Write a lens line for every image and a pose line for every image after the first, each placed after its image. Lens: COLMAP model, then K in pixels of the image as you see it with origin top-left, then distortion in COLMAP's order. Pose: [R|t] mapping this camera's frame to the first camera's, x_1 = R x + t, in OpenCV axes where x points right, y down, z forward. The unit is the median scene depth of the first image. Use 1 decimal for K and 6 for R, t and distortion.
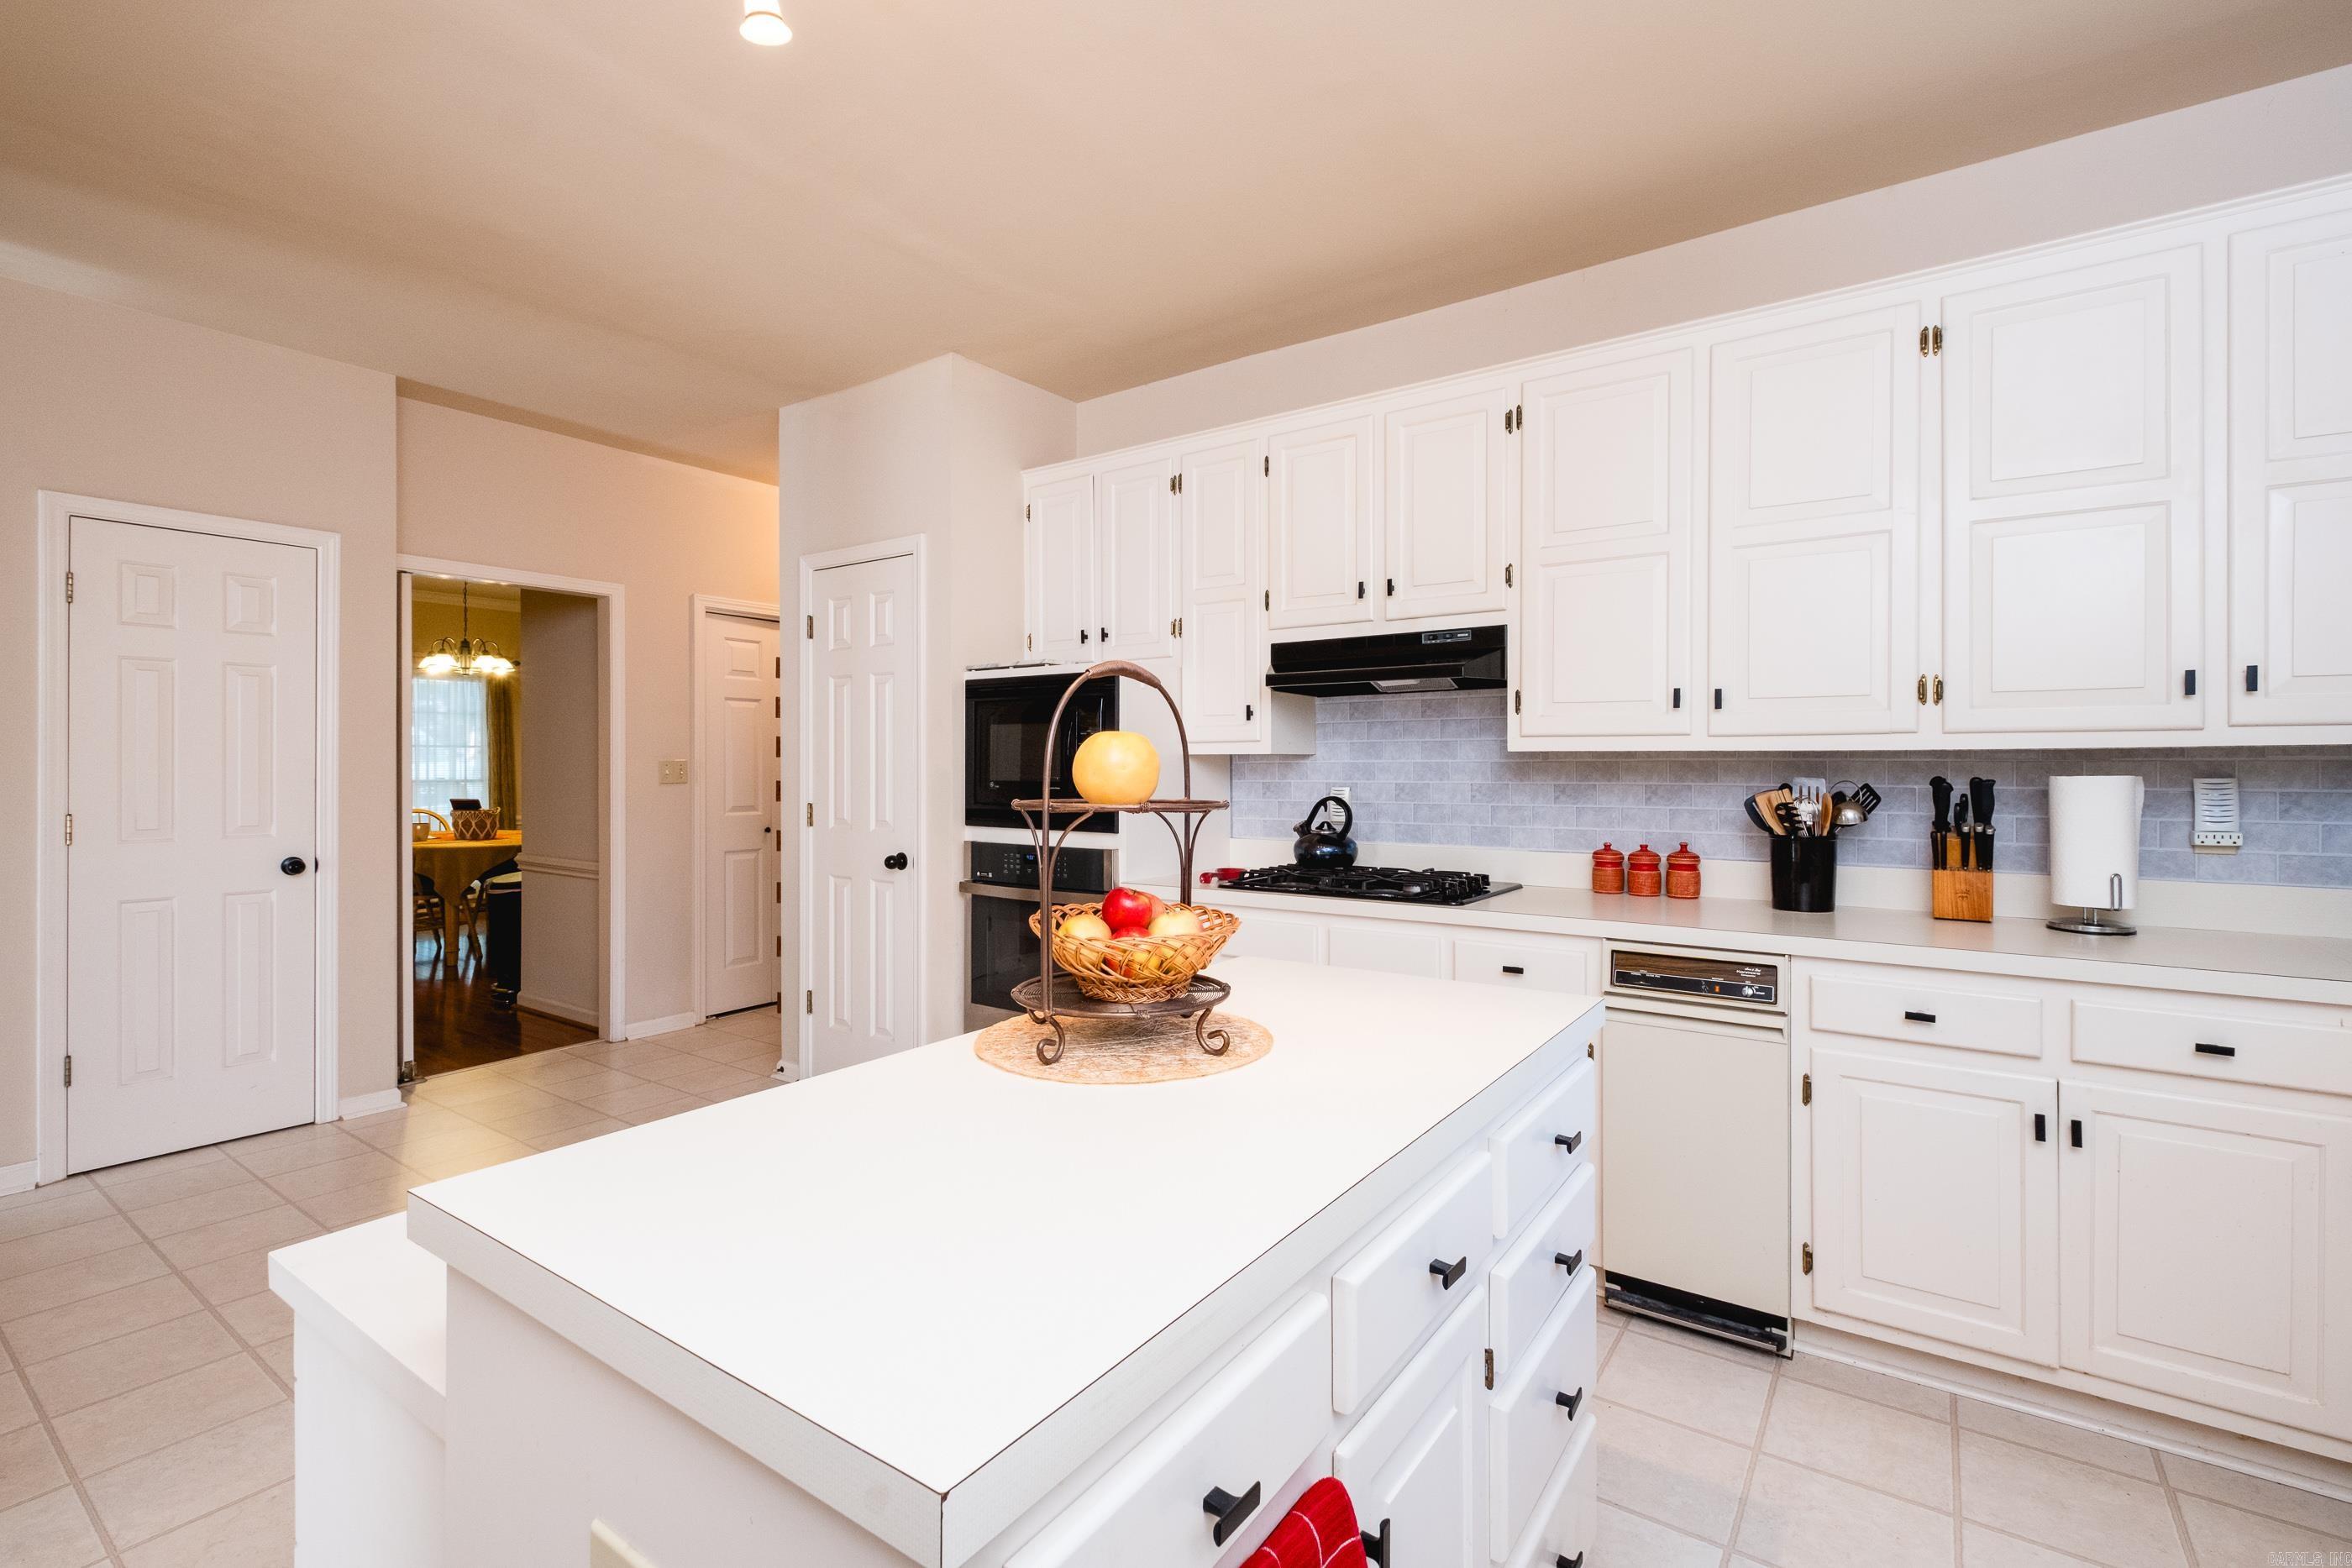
lens RADIAL K [[1049.0, 0, 1231.3], [0, 1049.0, 761.0], [0, 0, 1]] dist [0.000296, -0.000099]
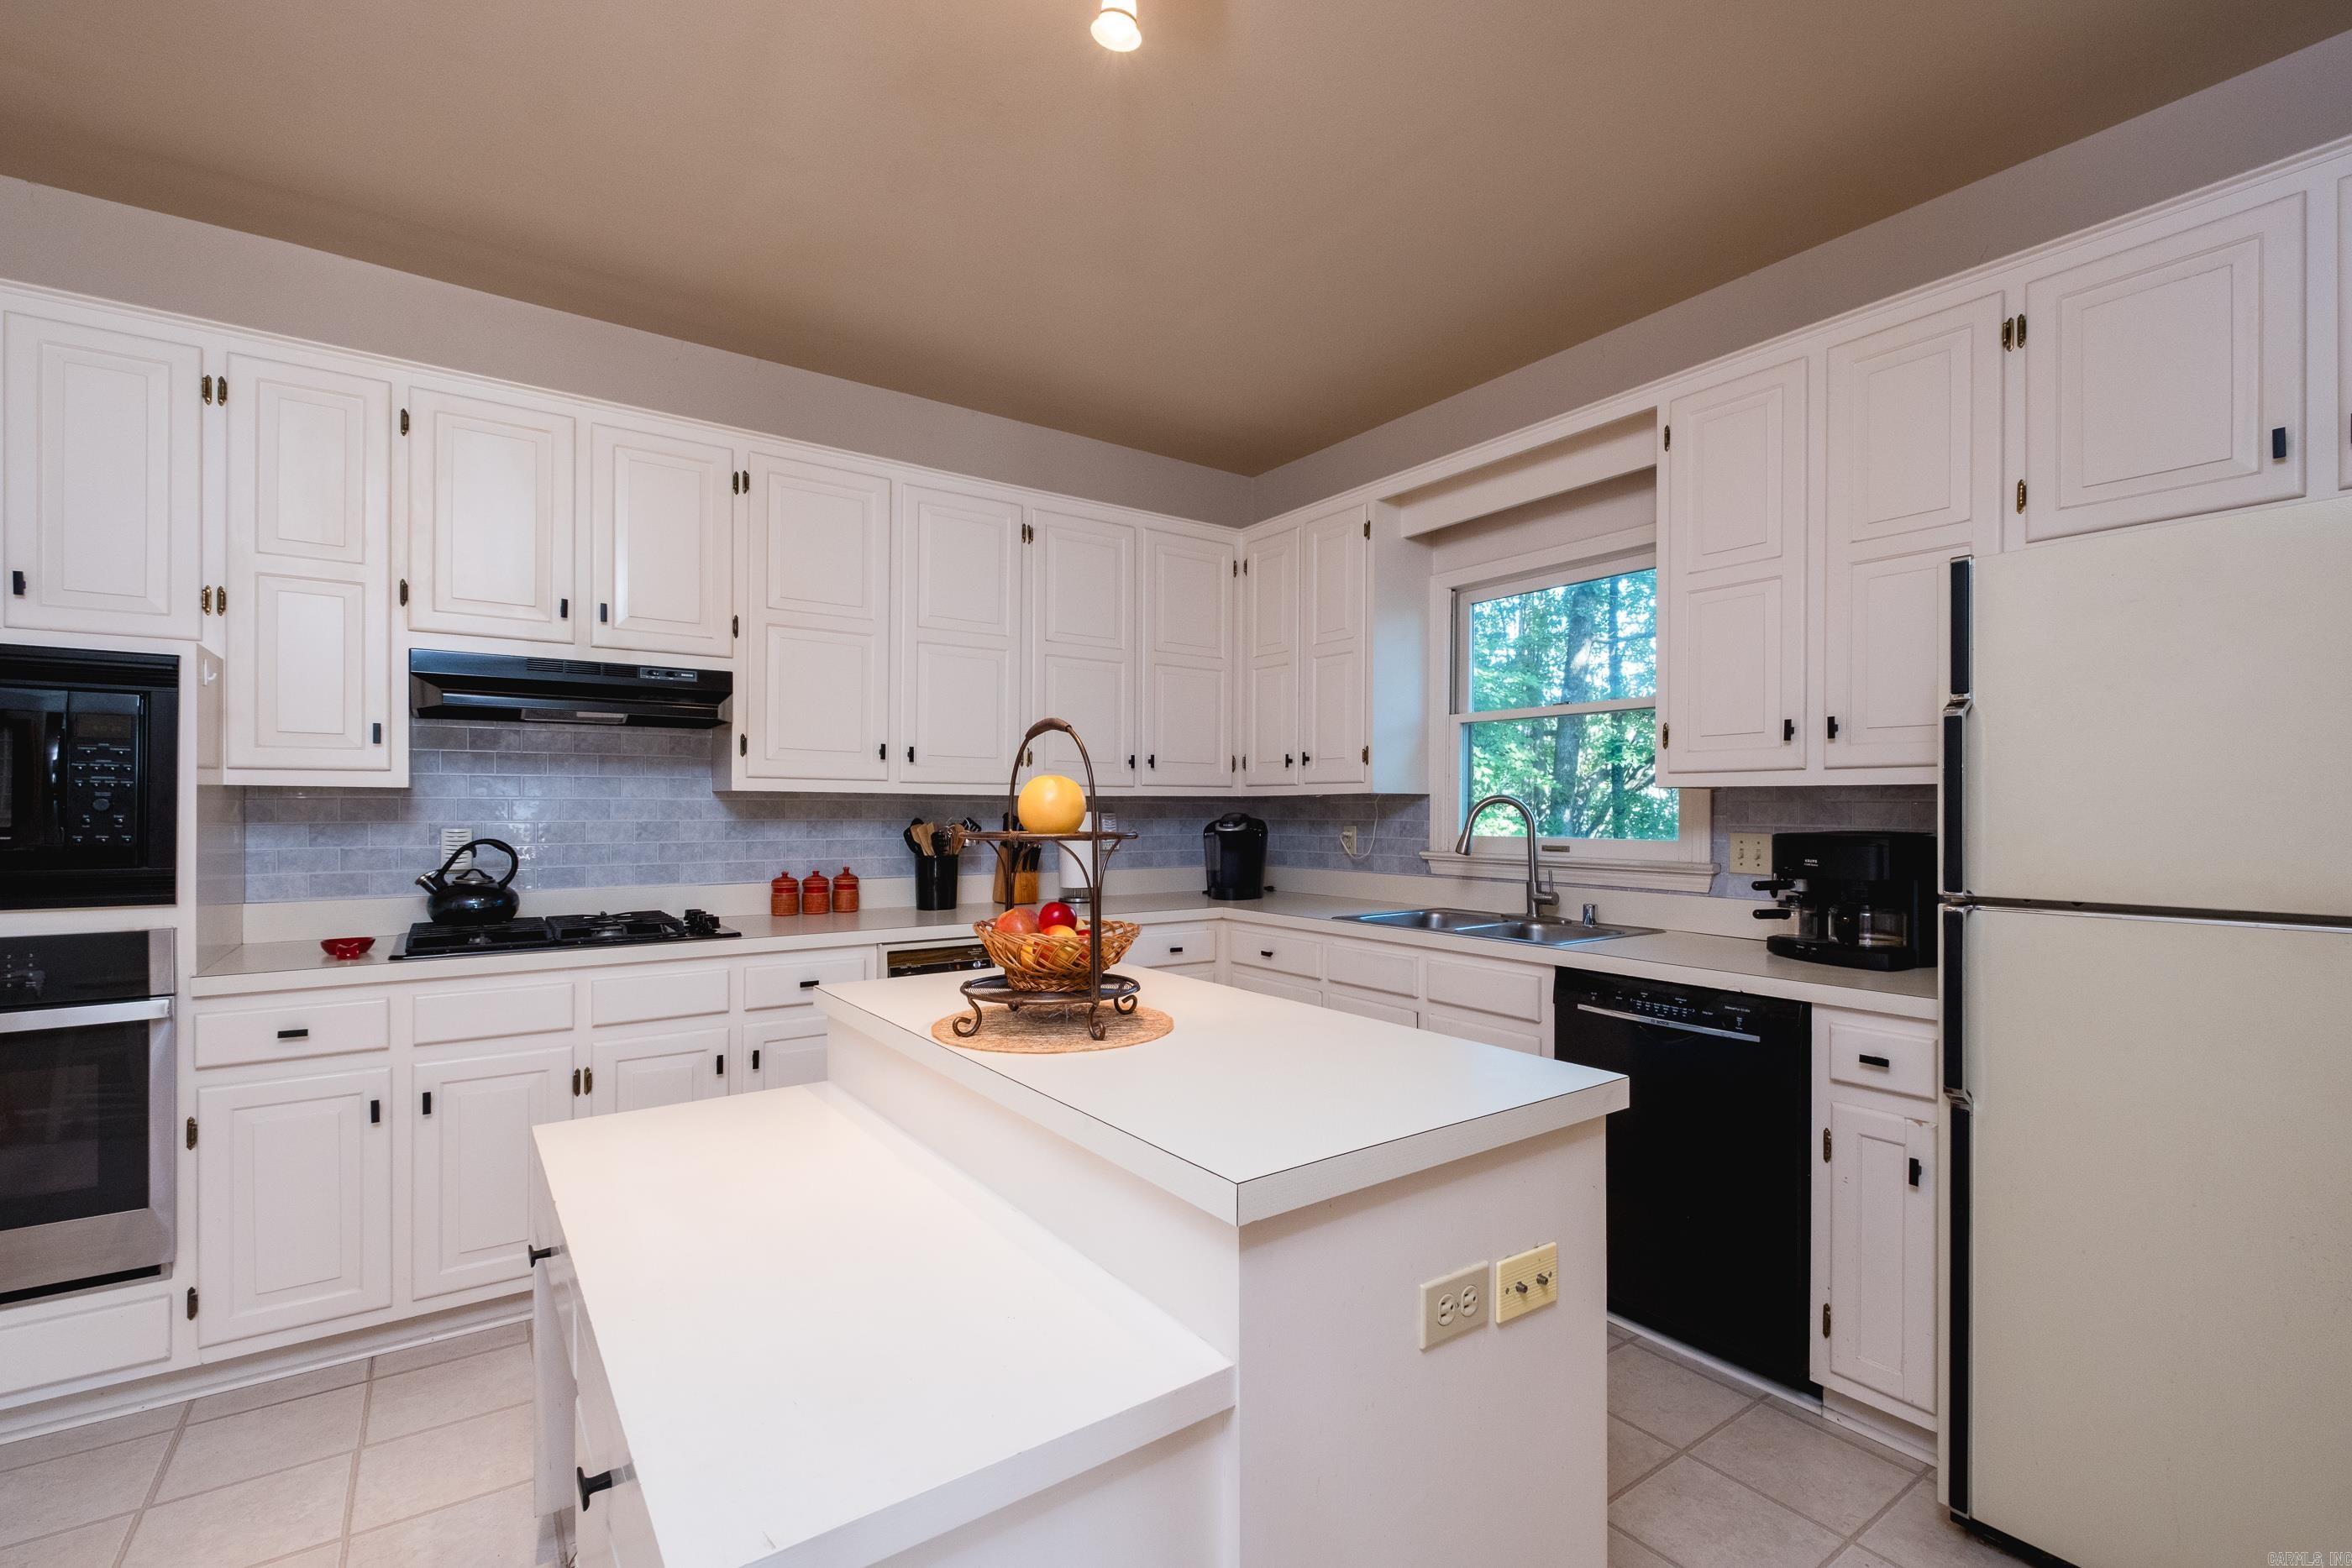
lens RADIAL K [[1037.8, 0, 1196.5], [0, 1037.8, 786.4], [0, 0, 1]] dist [0.001335, 0.000062]
pose [[0.330235, 0.021241, 0.943660, -0.566396], [-0.006789, 0.999774, -0.020128, 0.004618], [-0.943874, 0.000240, 0.330304, 0.201309]]
